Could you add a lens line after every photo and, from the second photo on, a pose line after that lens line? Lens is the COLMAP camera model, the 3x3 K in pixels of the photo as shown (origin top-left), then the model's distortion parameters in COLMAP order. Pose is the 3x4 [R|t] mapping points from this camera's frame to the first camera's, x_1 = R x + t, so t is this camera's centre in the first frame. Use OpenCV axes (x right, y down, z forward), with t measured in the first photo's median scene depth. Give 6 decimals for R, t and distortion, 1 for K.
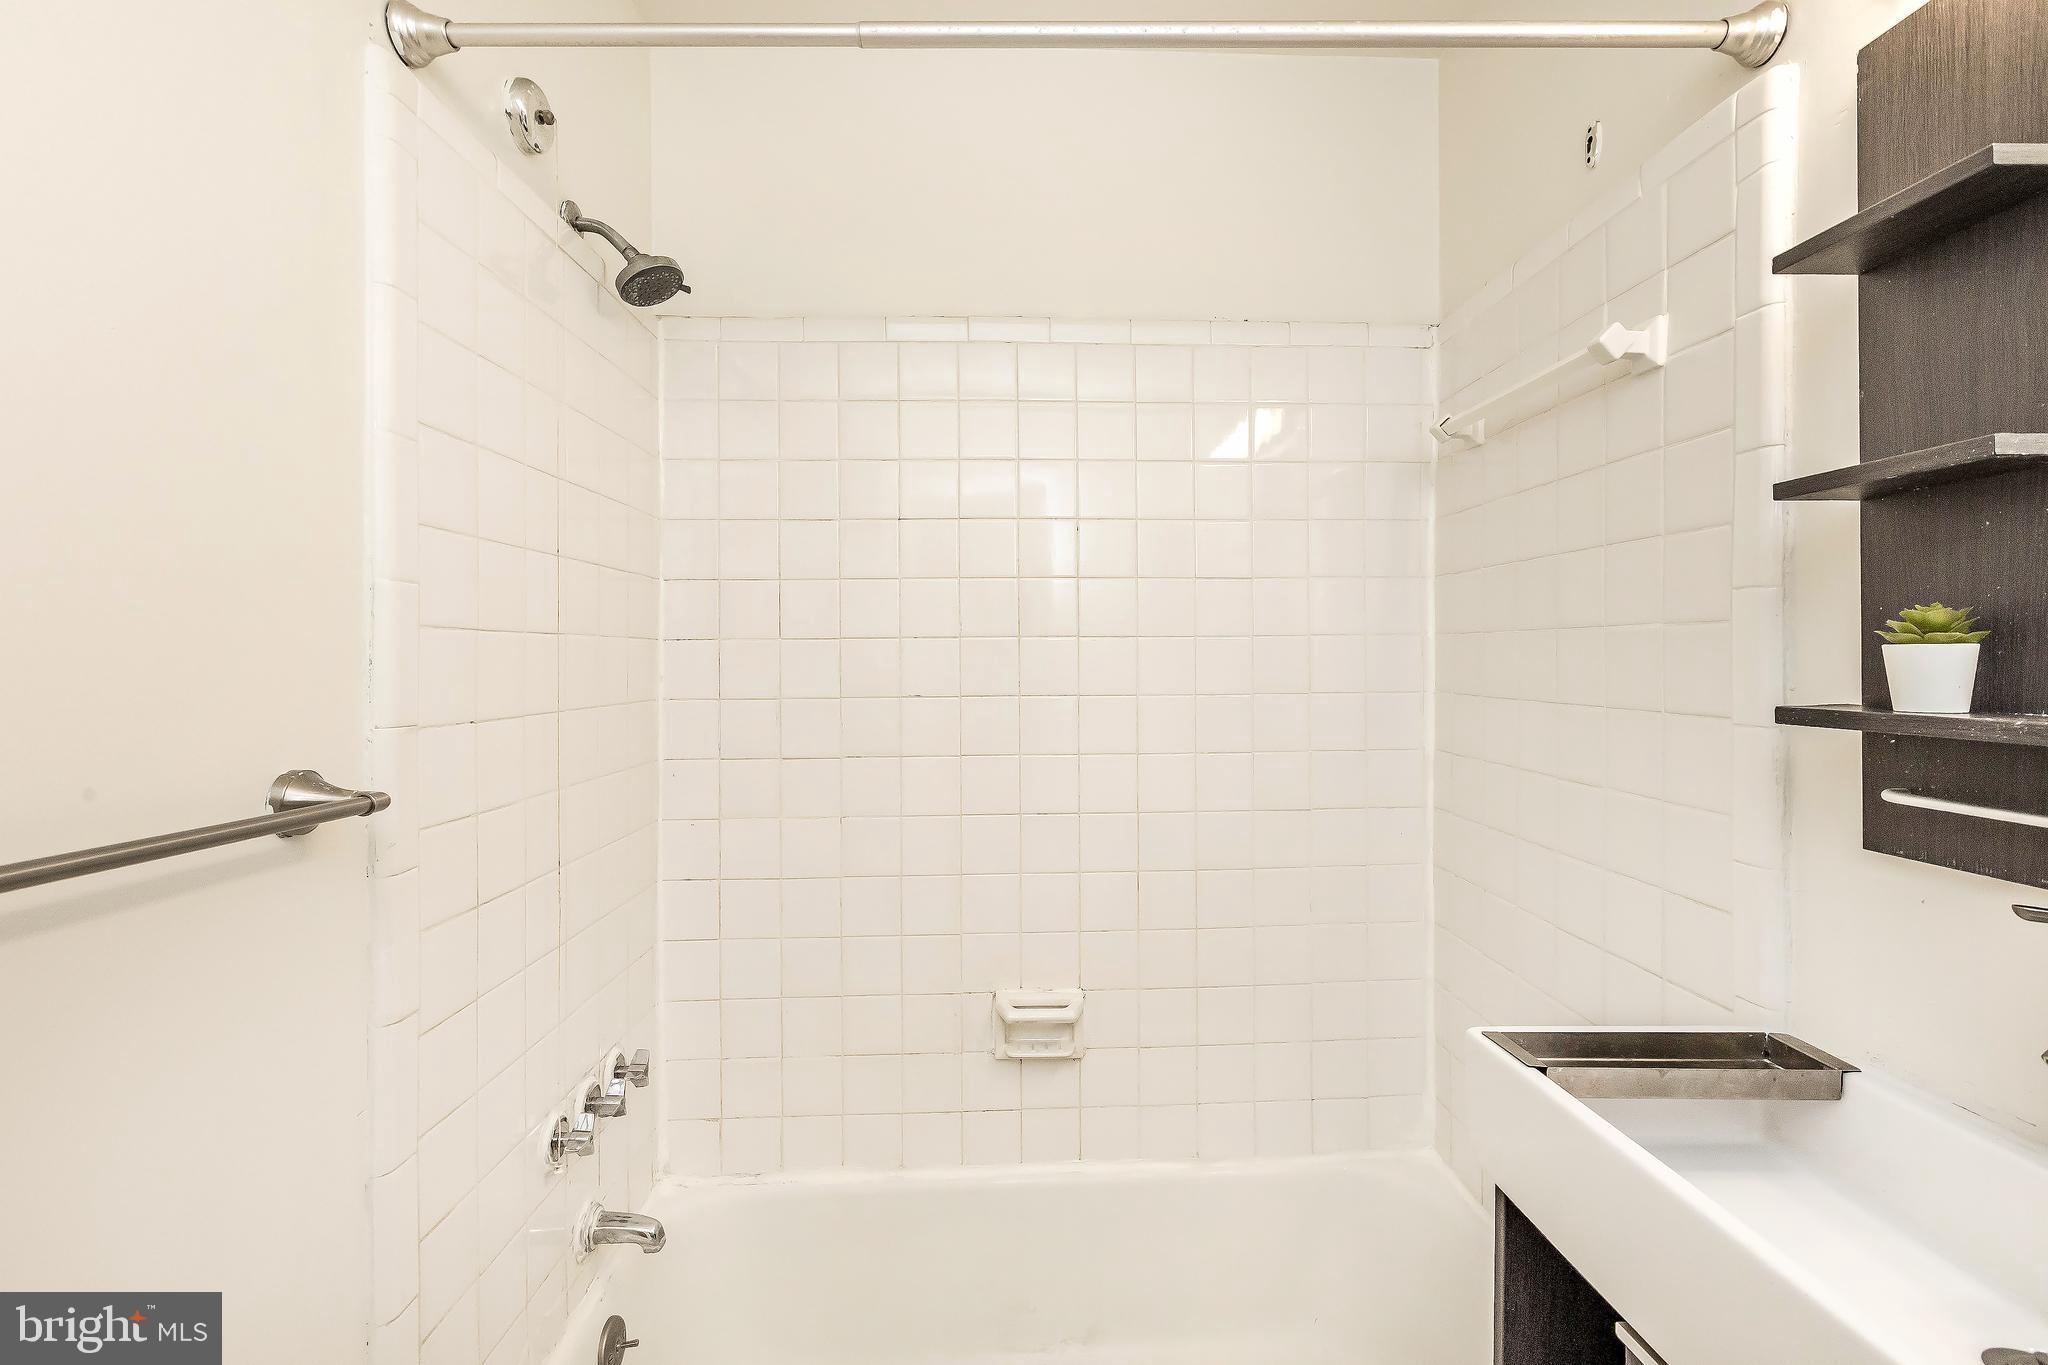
lens RADIAL K [[984.9, 0, 1014.4], [0, 984.9, 694.8], [0, 0, 1]] dist [0.008540, -0.002315]
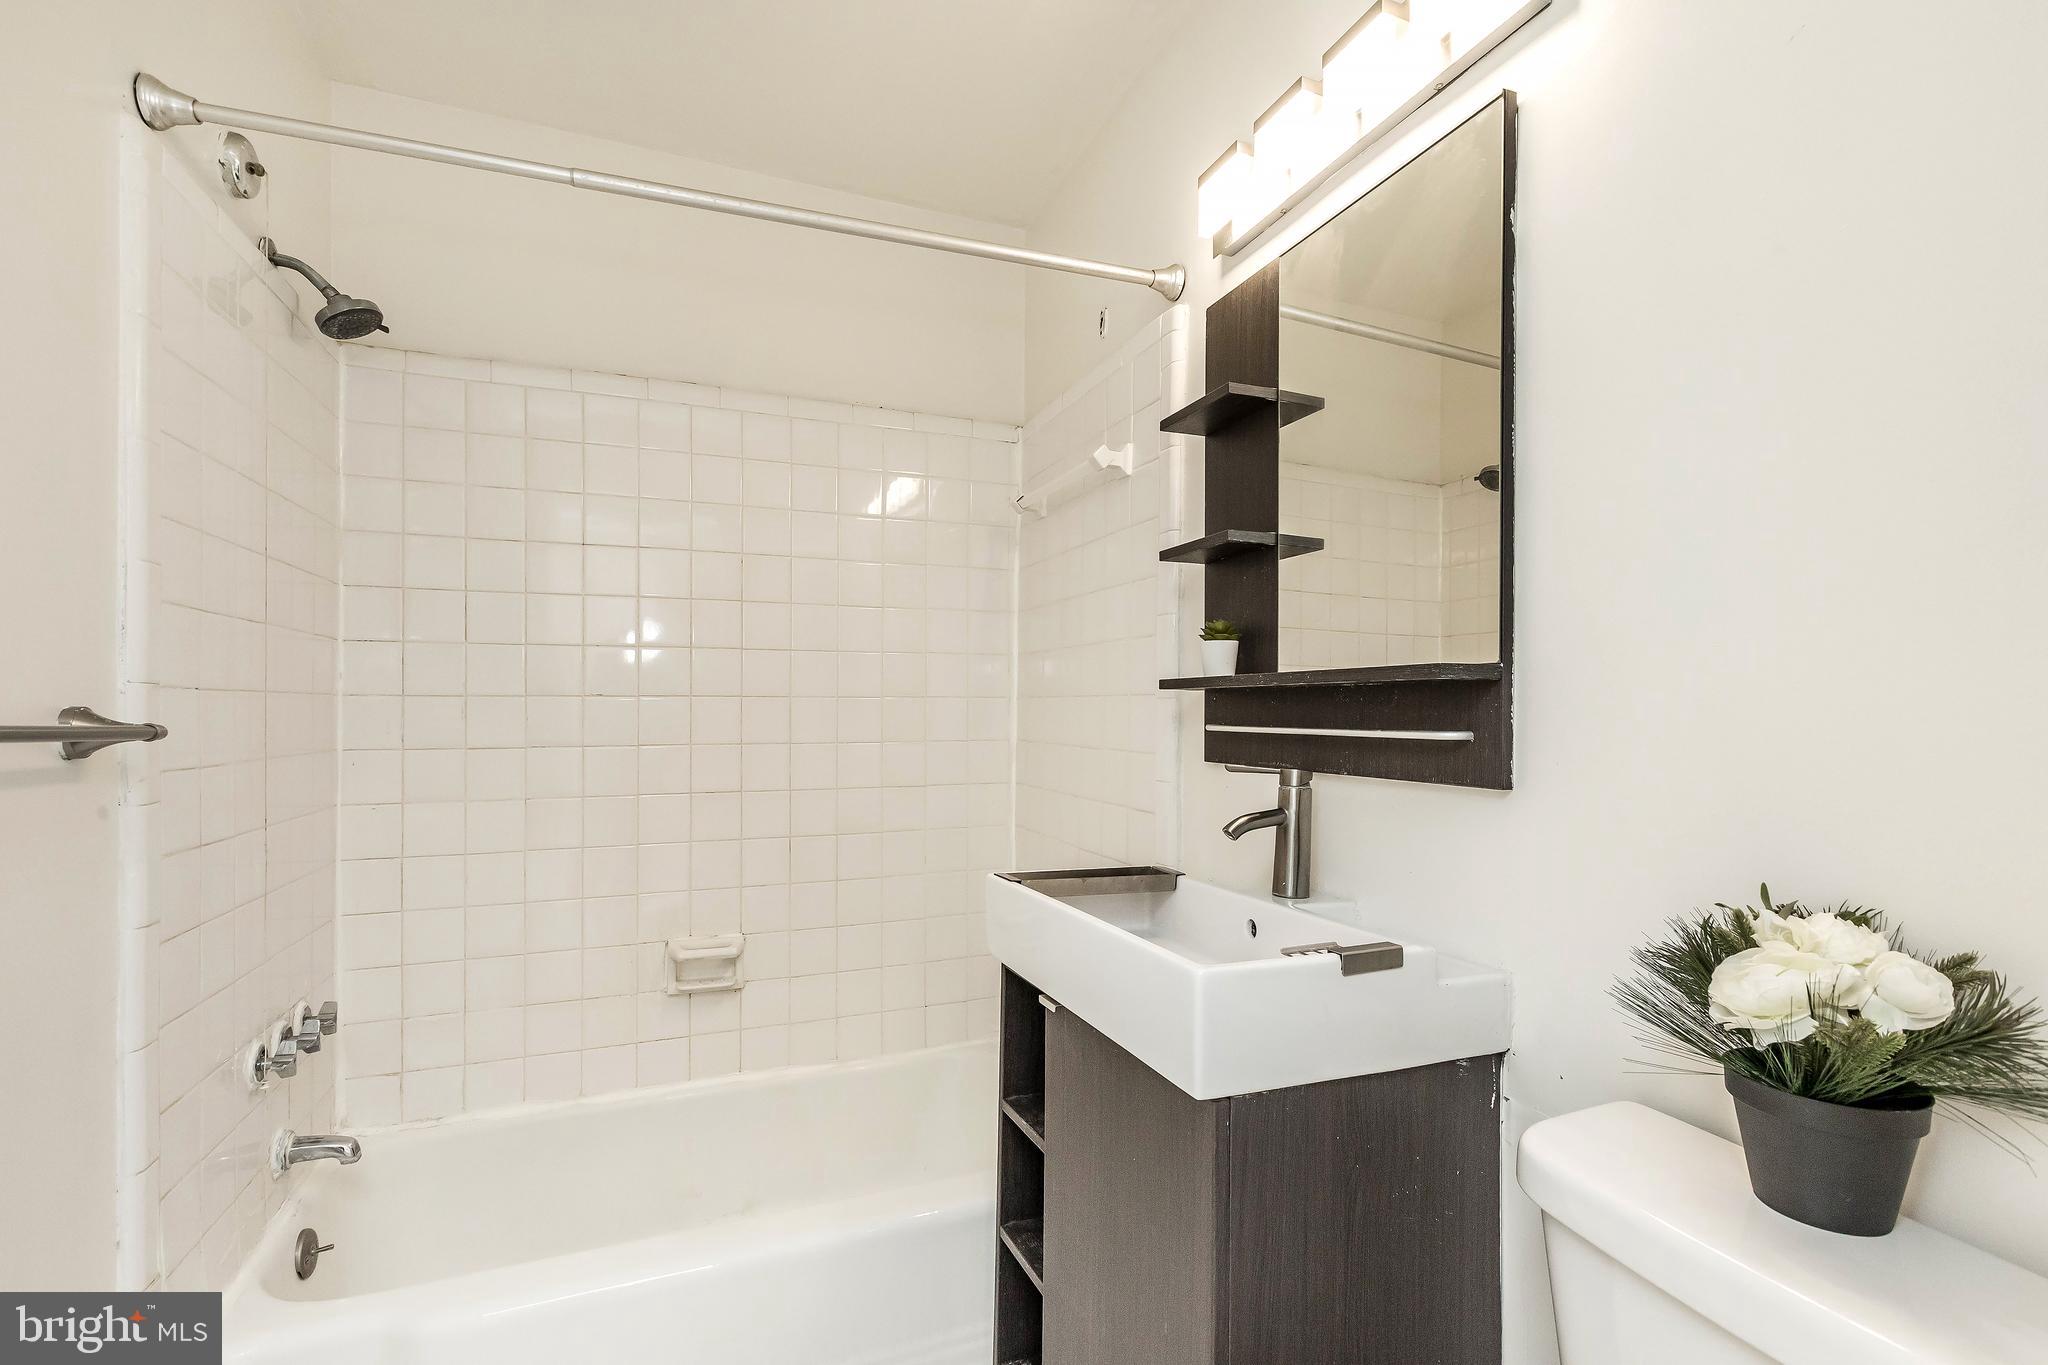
lens RADIAL K [[949.3, 0, 1014.6], [0, 949.3, 702.5], [0, 0, 1]] dist [0.002939, 0.000326]
pose [[0.942509, 0.009193, 0.334055, -0.012451], [0.003239, 0.999323, -0.036638, 0.065954], [-0.334166, 0.035614, 0.941841, -0.280633]]
